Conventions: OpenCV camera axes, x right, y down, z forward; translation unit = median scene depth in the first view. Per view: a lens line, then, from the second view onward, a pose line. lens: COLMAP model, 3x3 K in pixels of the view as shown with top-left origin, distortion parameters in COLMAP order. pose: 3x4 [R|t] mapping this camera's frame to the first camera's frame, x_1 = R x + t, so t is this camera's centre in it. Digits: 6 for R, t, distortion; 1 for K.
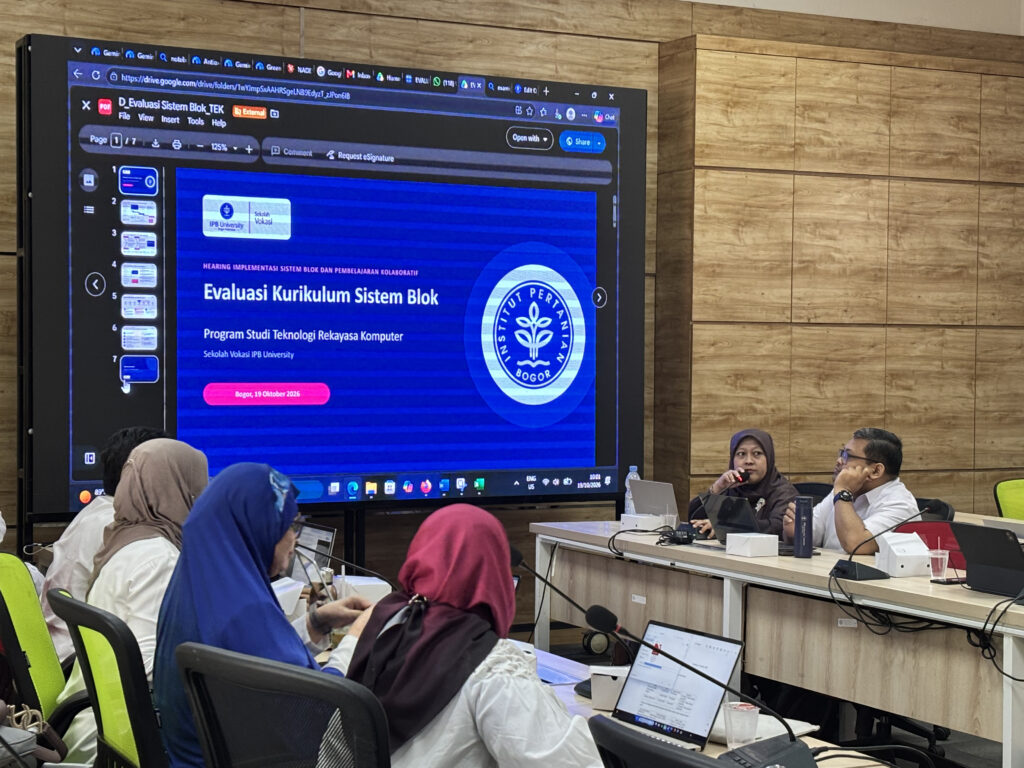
lens RADIAL K [[1819.5, 0, 509.4], [0, 1819.5, 388.6], [0, 0, 1]] dist [0.269231, -1.093562]
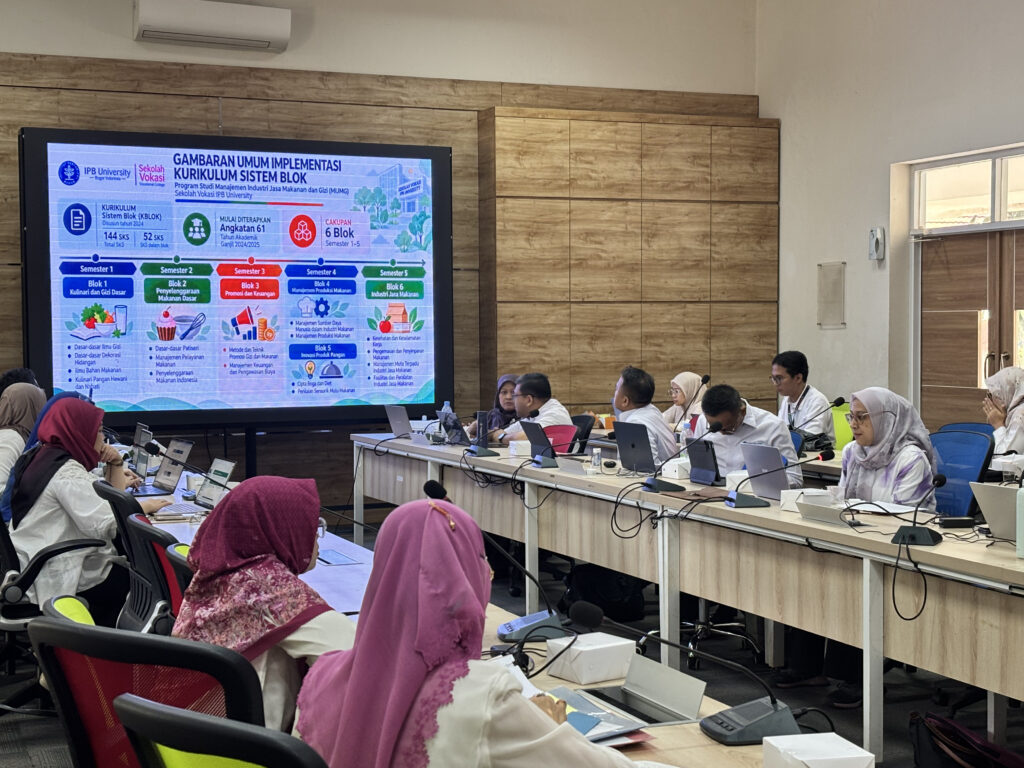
lens RADIAL K [[1606.4, 0, 515.4], [0, 1606.4, 388.6], [0, 0, 1]] dist [0.285548, -1.141949]
pose [[0.996775, -0.011352, -0.079435, 0.213934], [0.012919, 0.999731, 0.019239, 0.008565], [0.079195, -0.020203, 0.996654, -0.291197]]
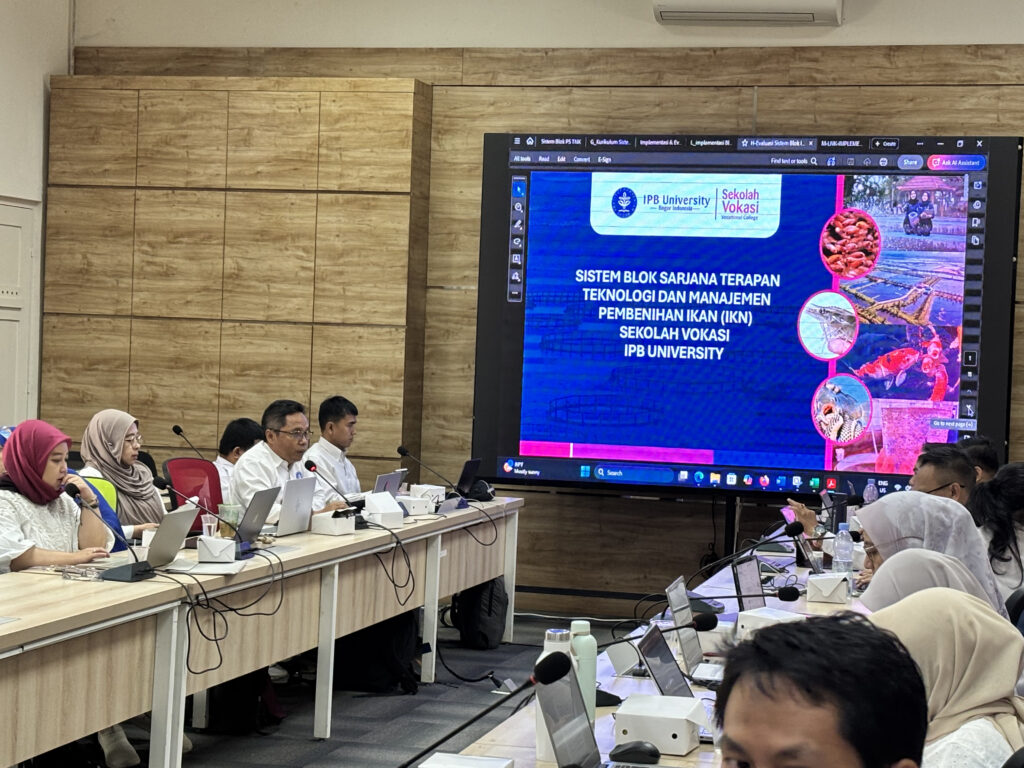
lens RADIAL K [[2003.6, 0, 533.8], [0, 2003.6, 388.8], [0, 0, 1]] dist [0.235921, -0.789154]
pose [[0.752079, 0.032243, -0.658284, 0.611965], [-0.043583, 0.999049, -0.000860, 0.000703], [0.657631, 0.029337, 0.752769, -0.089860]]
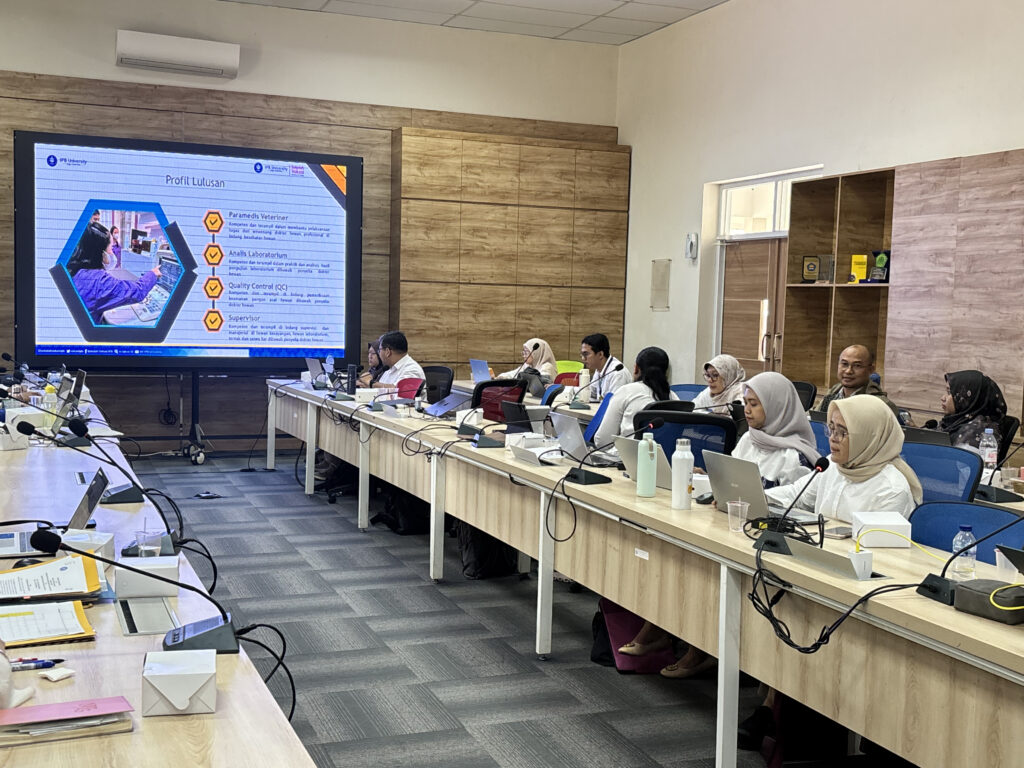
lens RADIAL K [[1206.6, 0, 511.5], [0, 1206.6, 395.1], [0, 0, 1]] dist [0.218815, -0.709267]
pose [[0.995731, 0.026553, -0.088402, 0.324148], [-0.021601, 0.998169, 0.056505, 0.008428], [0.089741, -0.054354, 0.994481, -0.241865]]
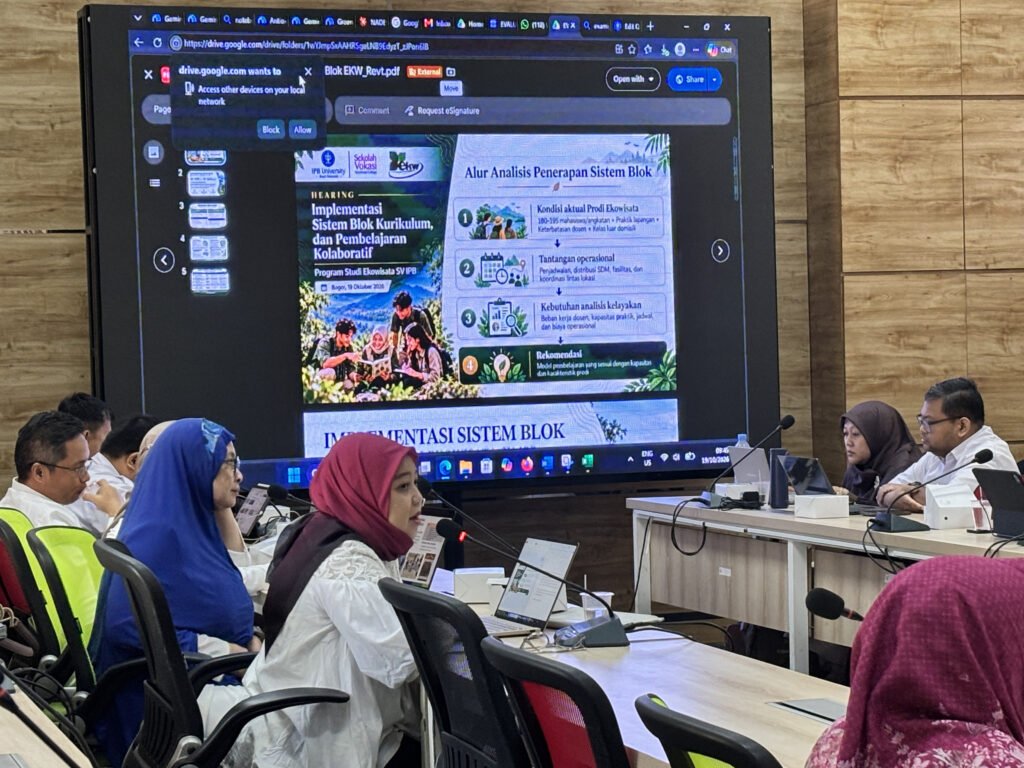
lens RADIAL K [[2526.7, 0, 512.0], [0, 2526.7, 384.0], [0, 0, 1]] dist [0.278807, -1.304257]
pose [[0.988318, -0.033035, -0.148780, 0.120697], [0.033225, 0.999447, -0.001207, 0.012608], [0.148738, -0.003750, 0.988870, -0.230313]]
